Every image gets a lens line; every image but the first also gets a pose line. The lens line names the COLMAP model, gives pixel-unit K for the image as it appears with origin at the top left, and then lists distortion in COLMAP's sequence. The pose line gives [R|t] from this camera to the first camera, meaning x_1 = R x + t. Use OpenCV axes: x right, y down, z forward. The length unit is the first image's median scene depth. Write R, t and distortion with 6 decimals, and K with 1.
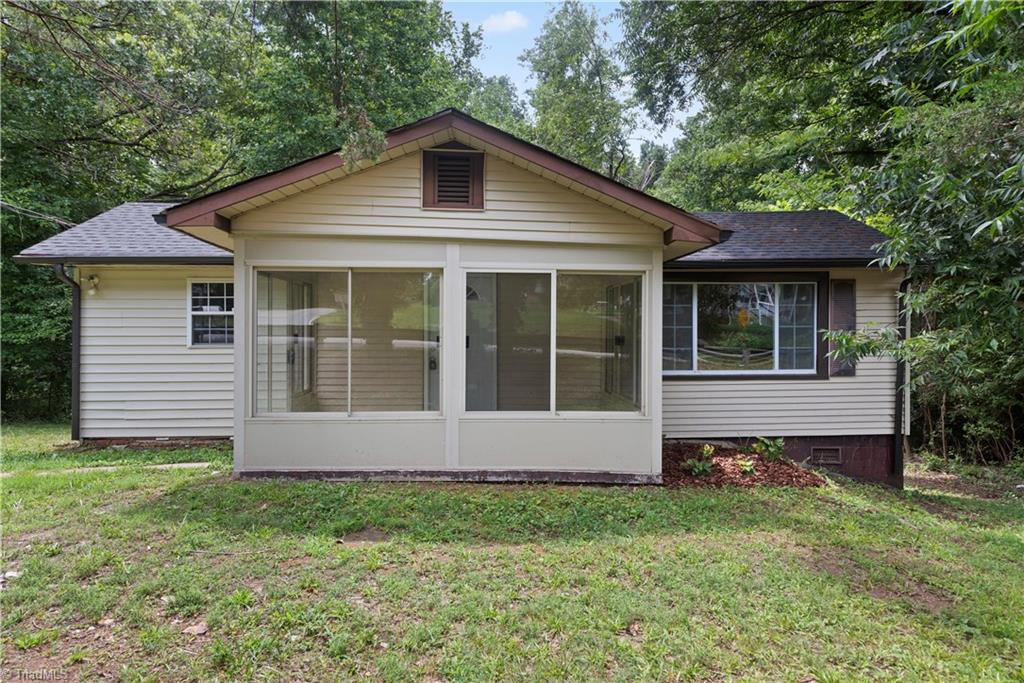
lens RADIAL K [[597.7, 0, 513.1], [0, 597.7, 337.2], [0, 0, 1]] dist [0.009197, -0.002124]
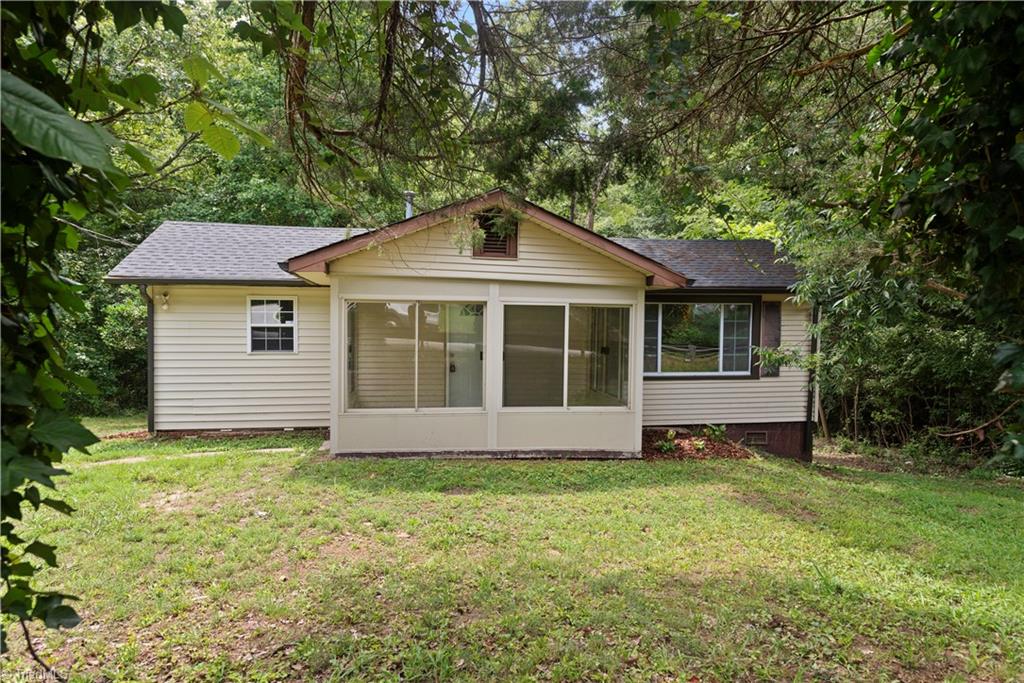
lens RADIAL K [[649.3, 0, 511.2], [0, 649.3, 345.0], [0, 0, 1]] dist [0.005133, 0.001012]
pose [[0.994097, 0.004098, 0.108414, -0.217512], [-0.008262, 0.999244, 0.037980, -0.072316], [-0.108176, -0.038651, 0.993380, -0.456894]]
